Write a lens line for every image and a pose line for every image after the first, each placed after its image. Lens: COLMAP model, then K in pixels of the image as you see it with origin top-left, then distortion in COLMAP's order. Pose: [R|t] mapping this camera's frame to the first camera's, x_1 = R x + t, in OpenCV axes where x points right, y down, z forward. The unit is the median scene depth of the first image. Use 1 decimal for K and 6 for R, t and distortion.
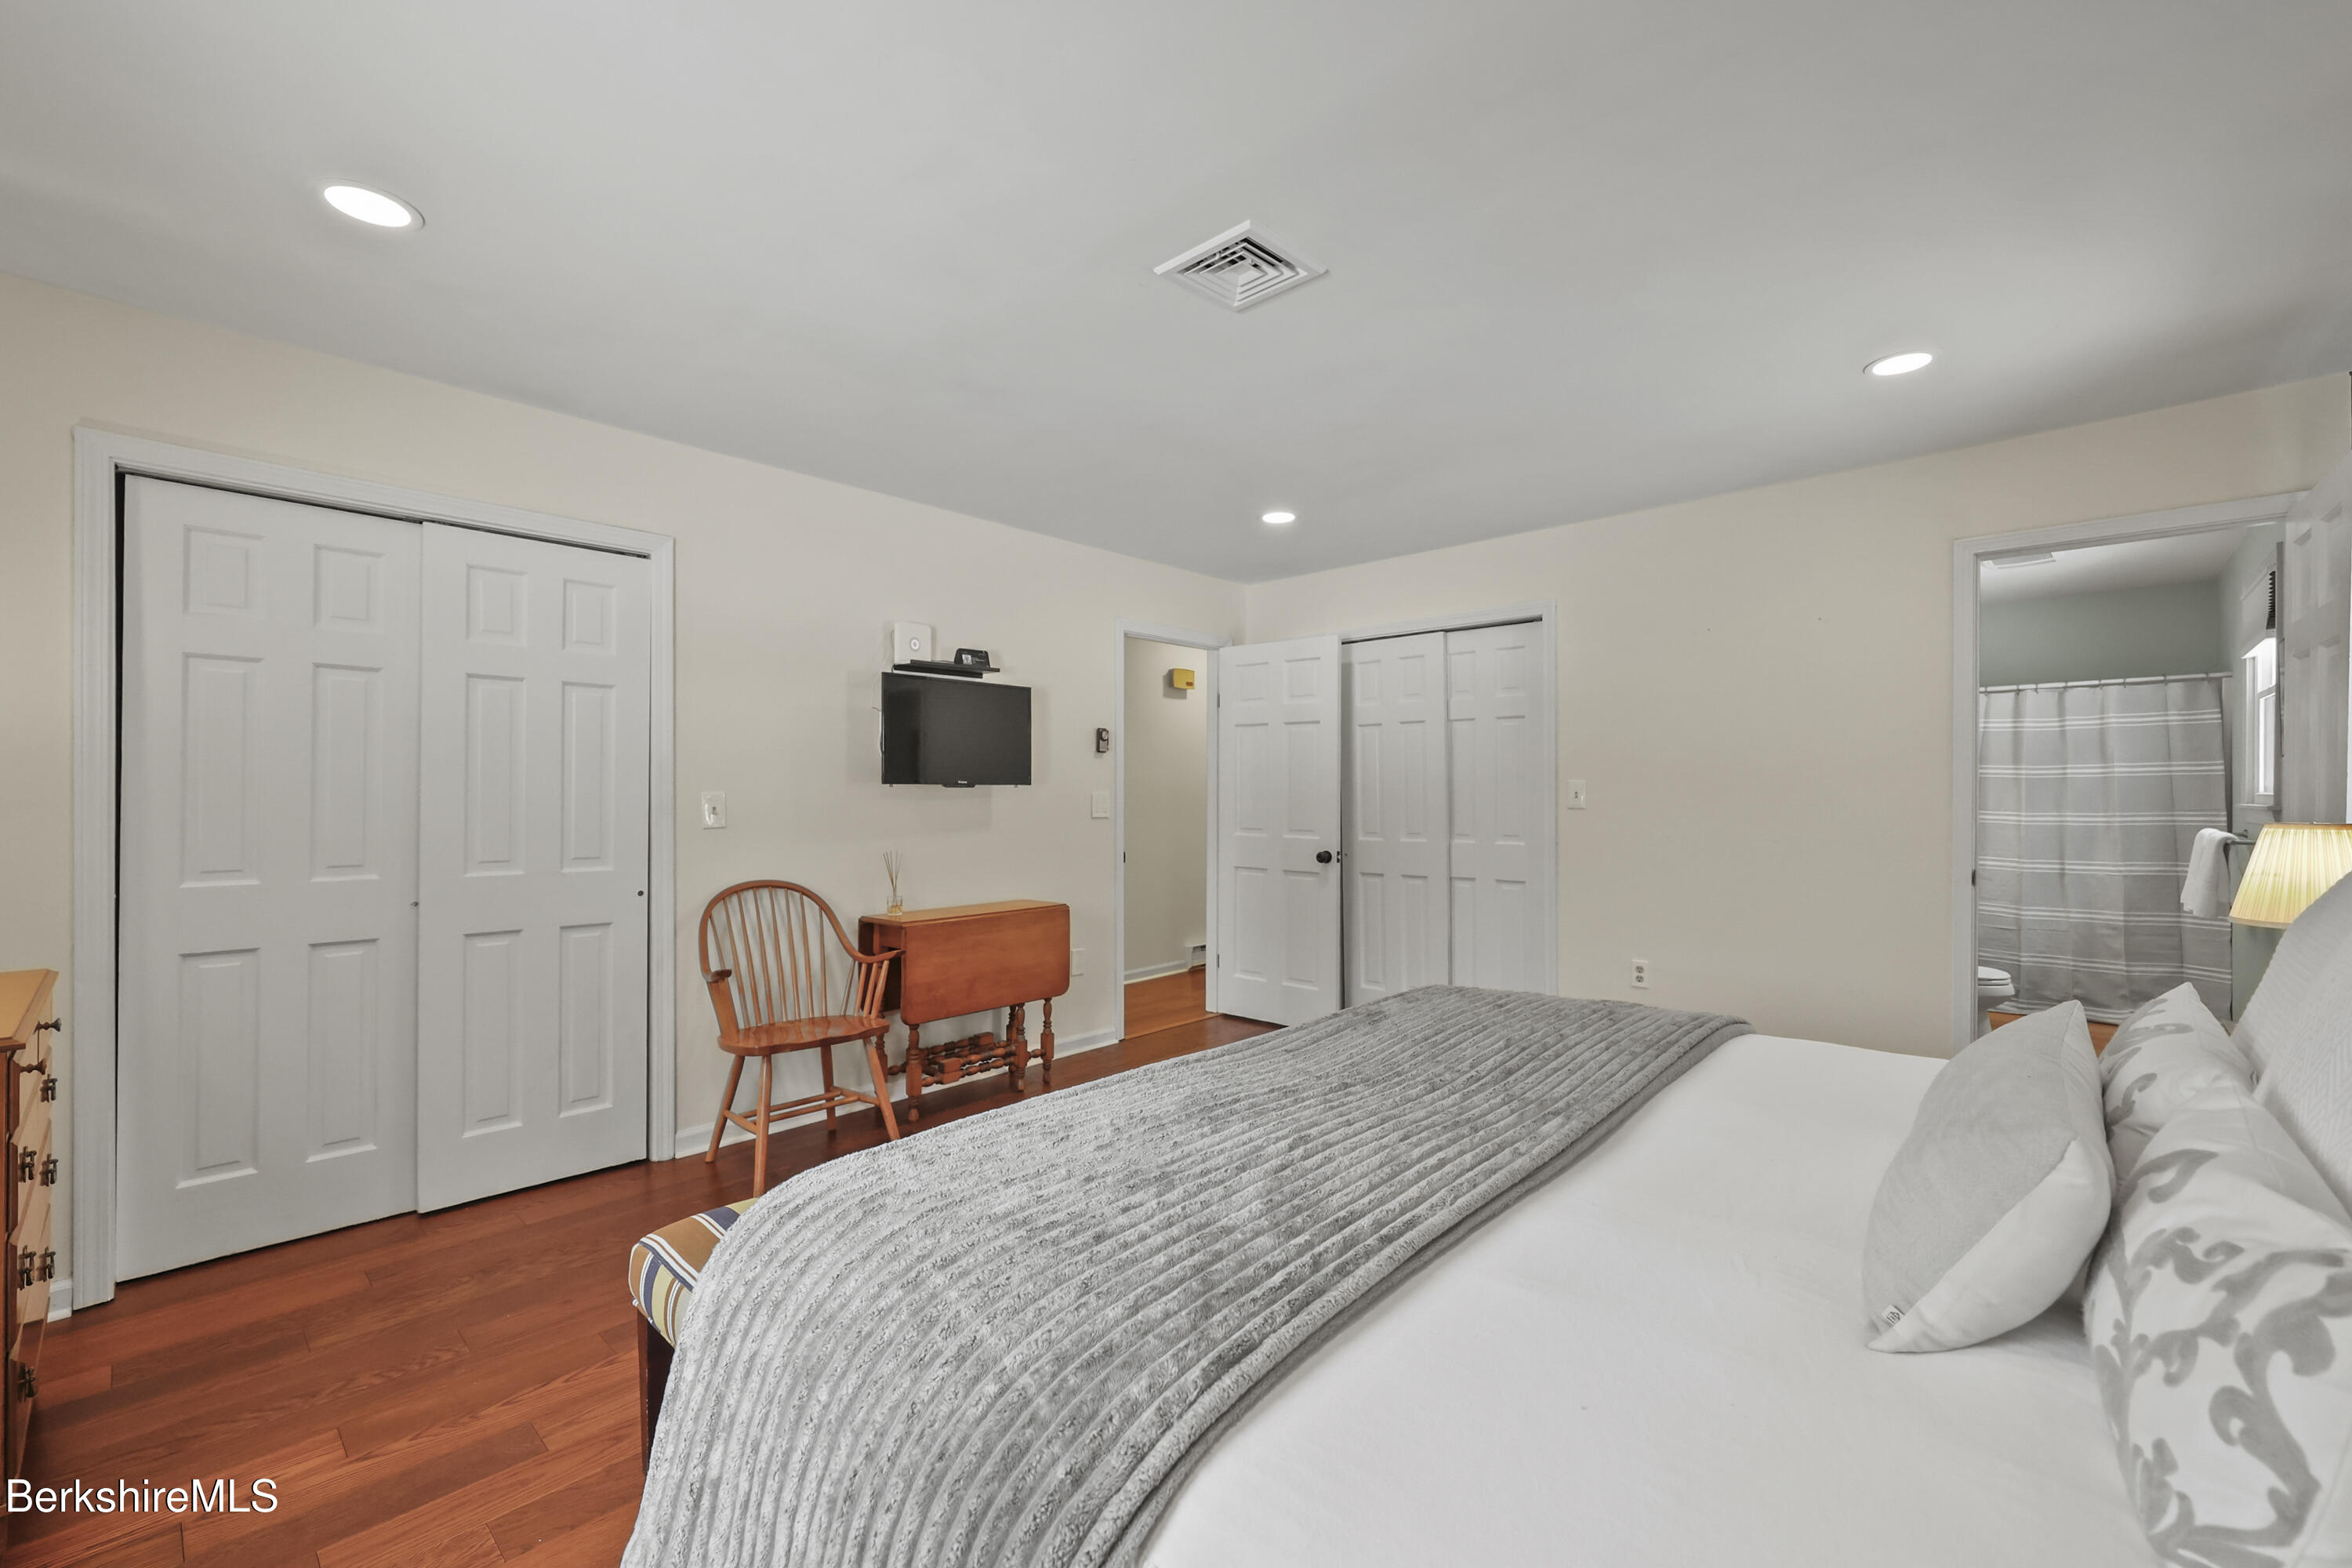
lens RADIAL K [[945.4, 0, 1211.8], [0, 945.4, 791.6], [0, 0, 1]] dist [-0.000149, 0.000072]
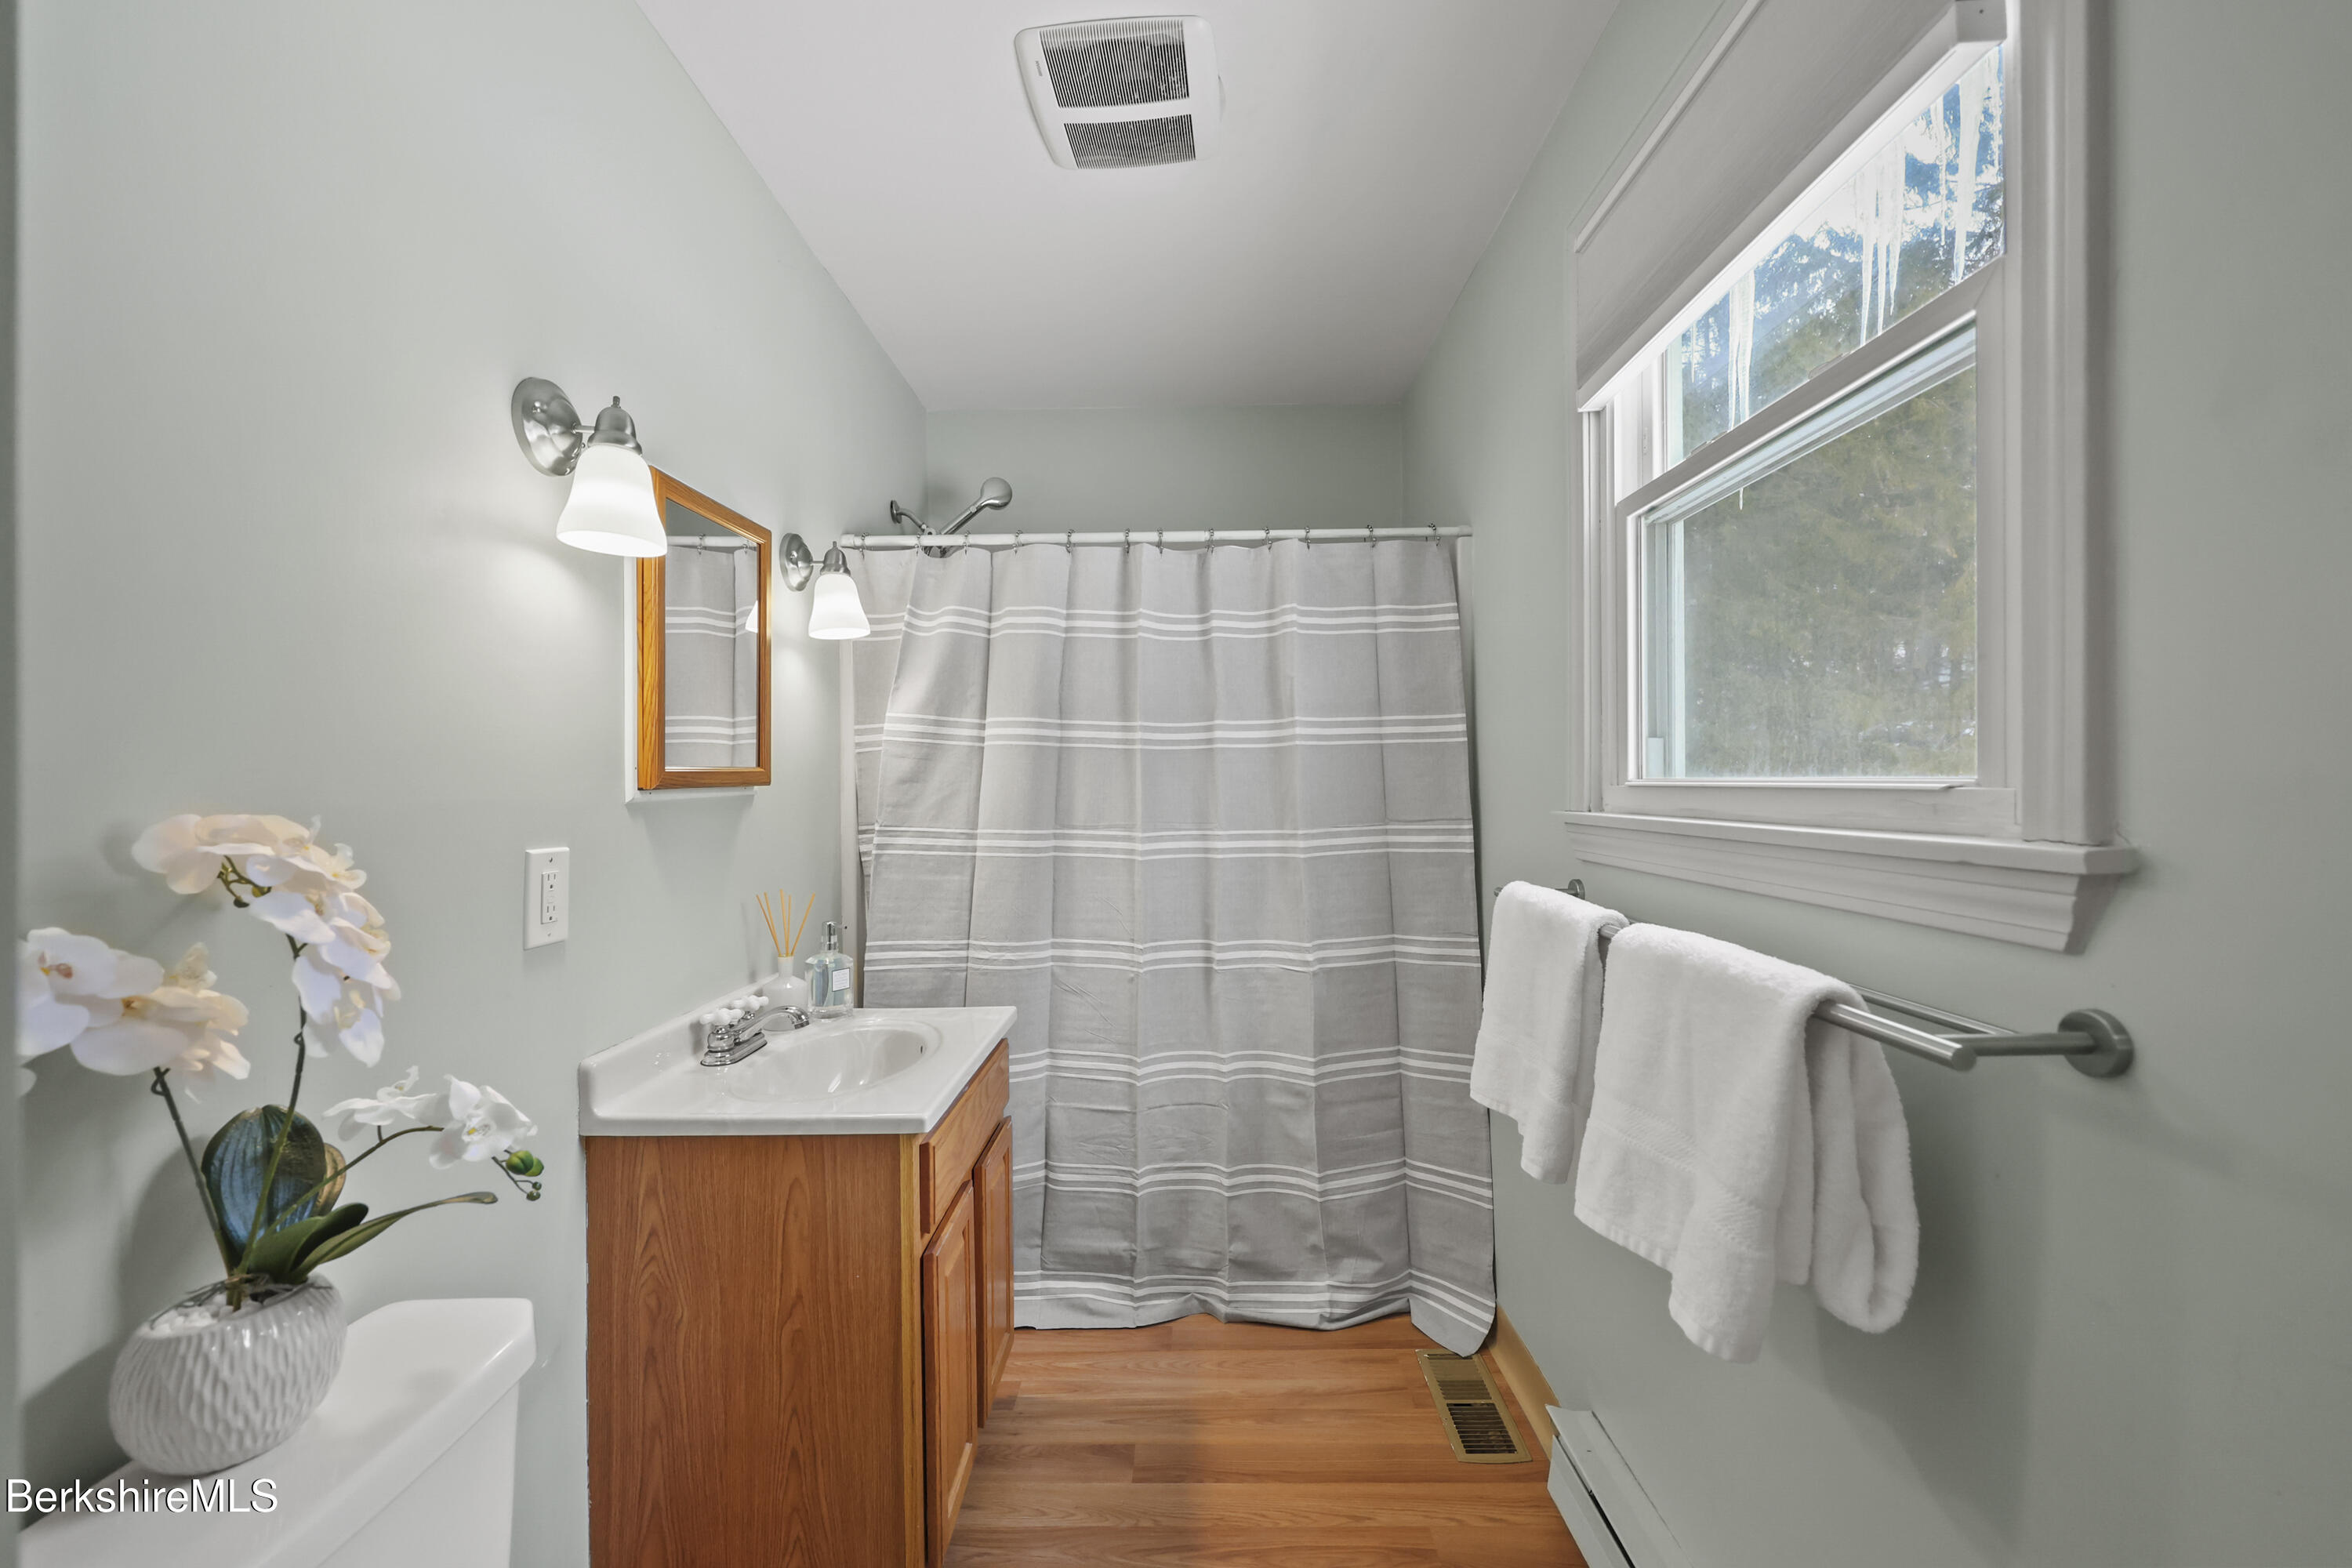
lens RADIAL K [[945.4, 0, 1182.7], [0, 945.4, 780.9], [0, 0, 1]] dist [-0.000149, 0.000072]
pose [[0.747233, -0.003313, 0.664554, 0.614615], [0.009391, 0.999940, -0.005575, 0.001944], [-0.664496, 0.010407, 0.747219, 0.696015]]
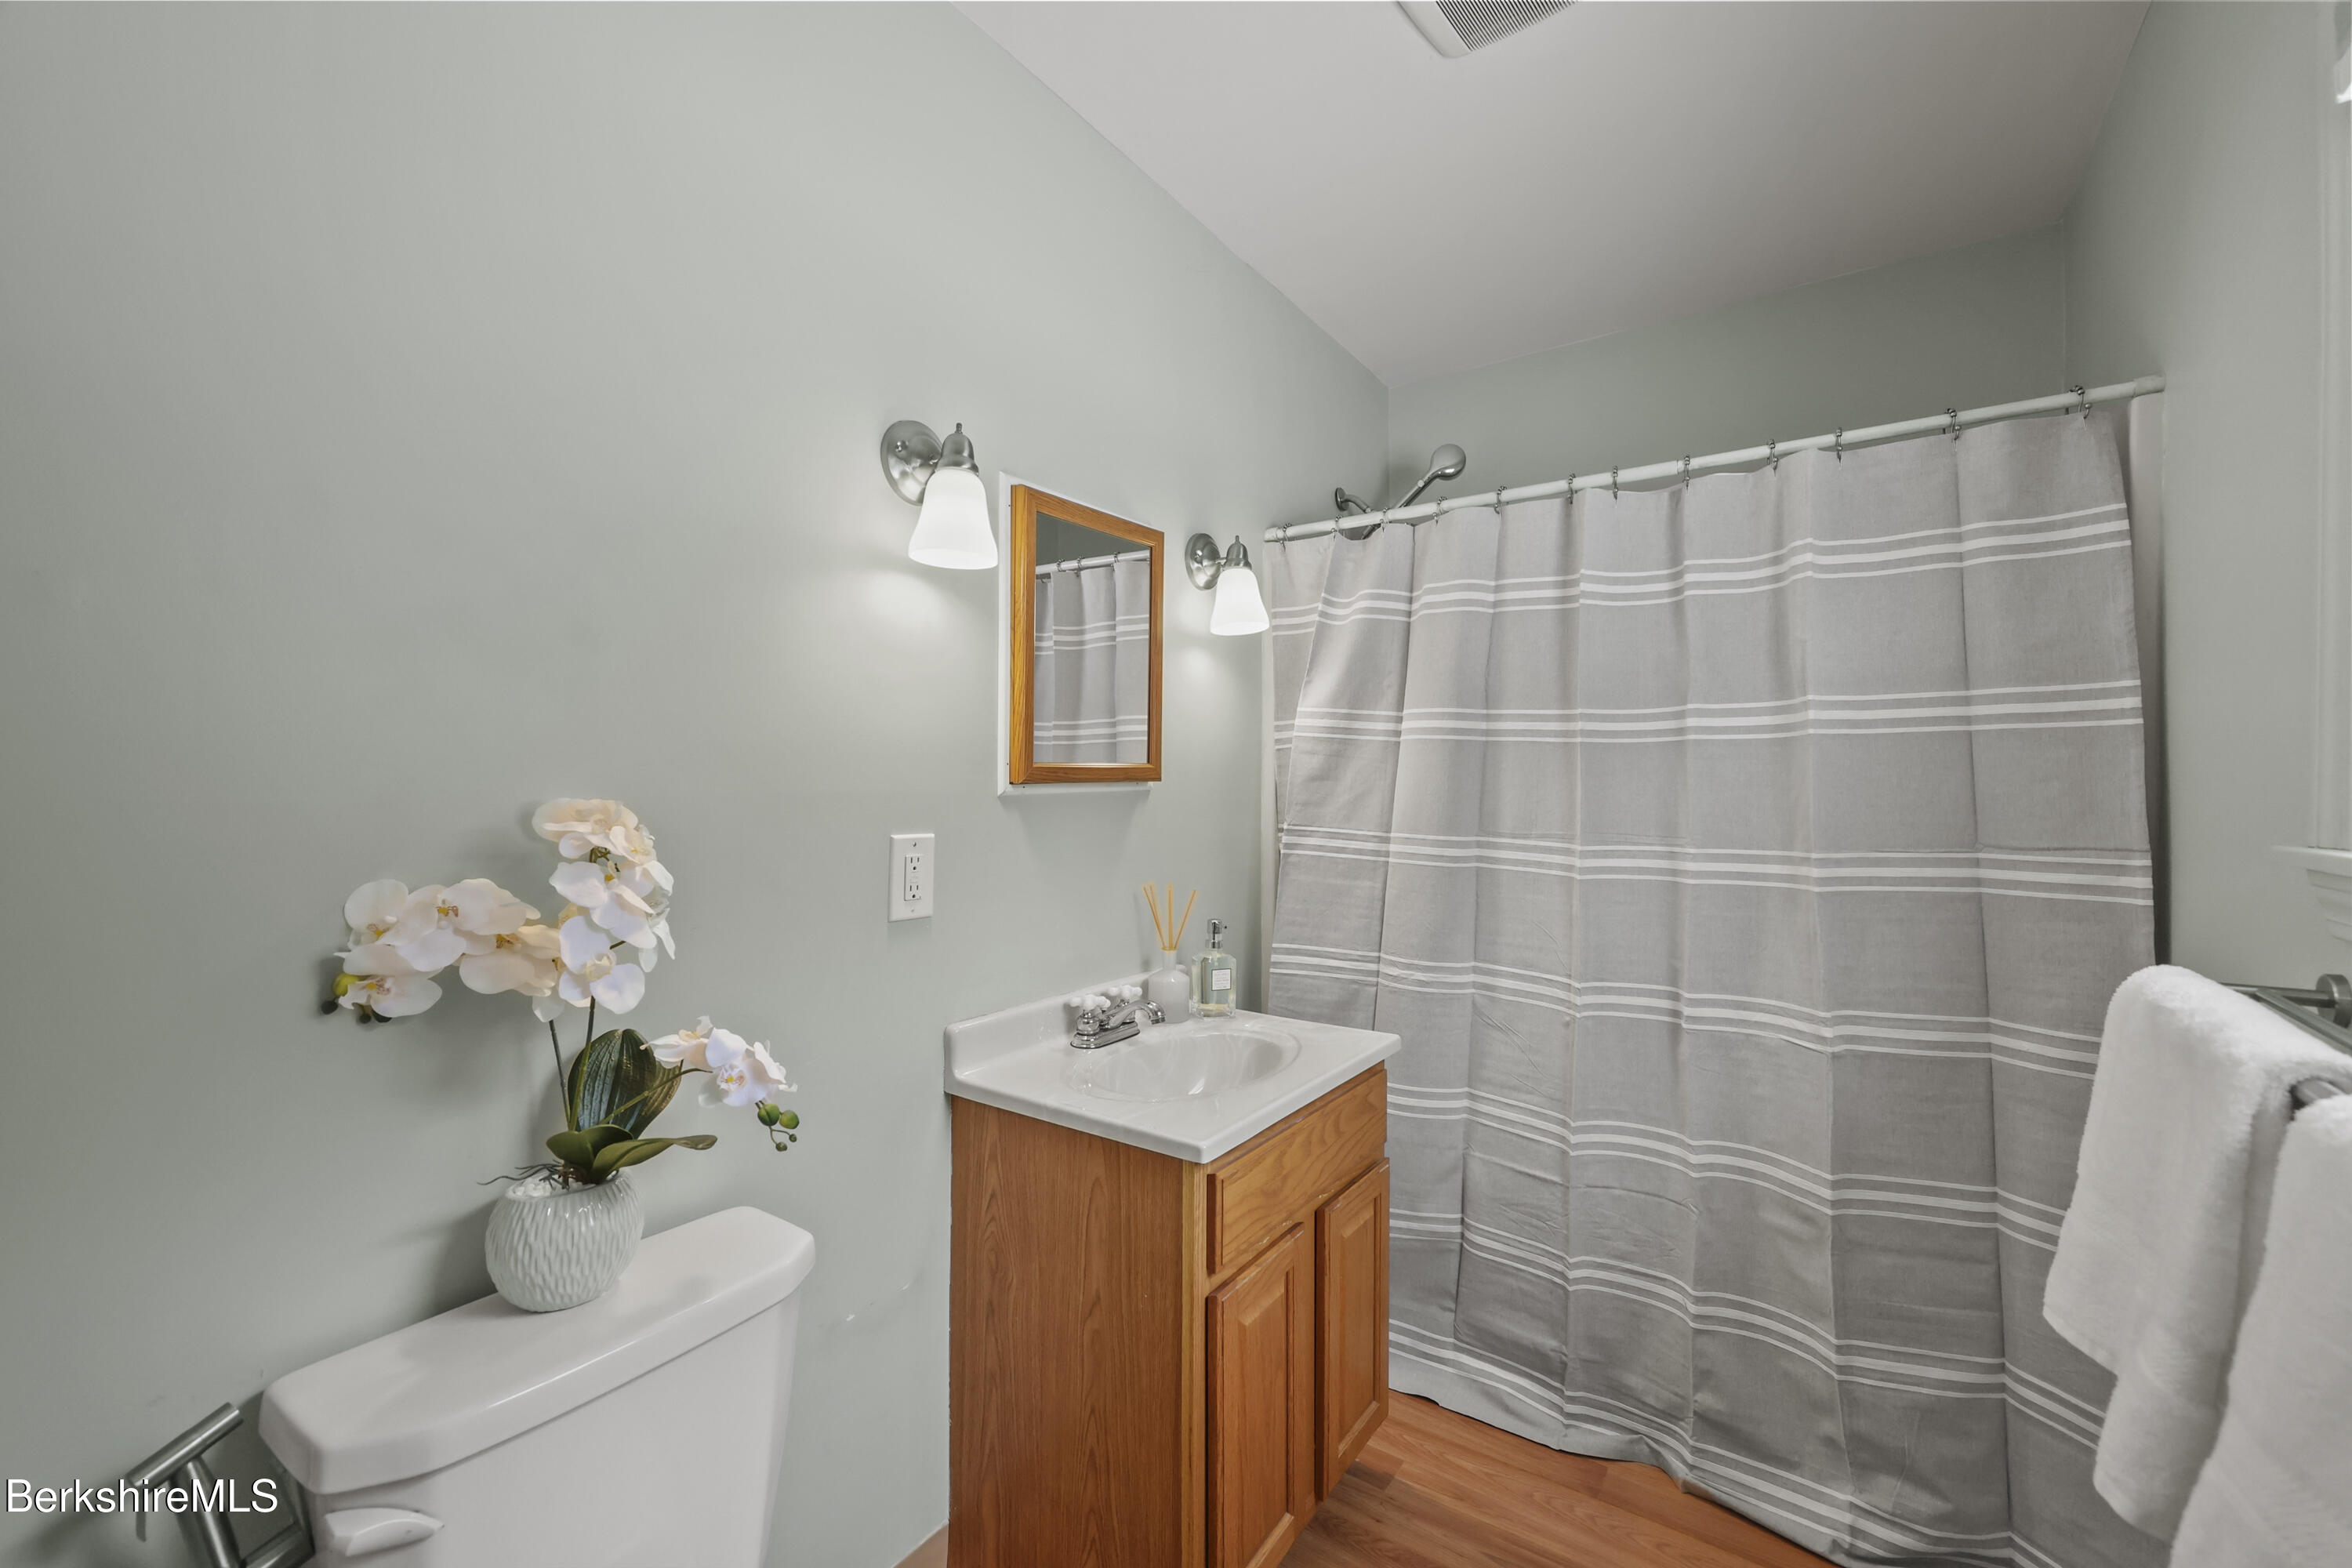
lens RADIAL K [[945.4, 0, 1172.1], [0, 945.4, 778.8], [0, 0, 1]] dist [-0.000149, 0.000072]
pose [[0.991606, 0.007068, 0.129100, 0.692006], [-0.006376, 0.999963, -0.005777, 0.001308], [-0.129136, 0.004906, 0.991615, 0.702787]]
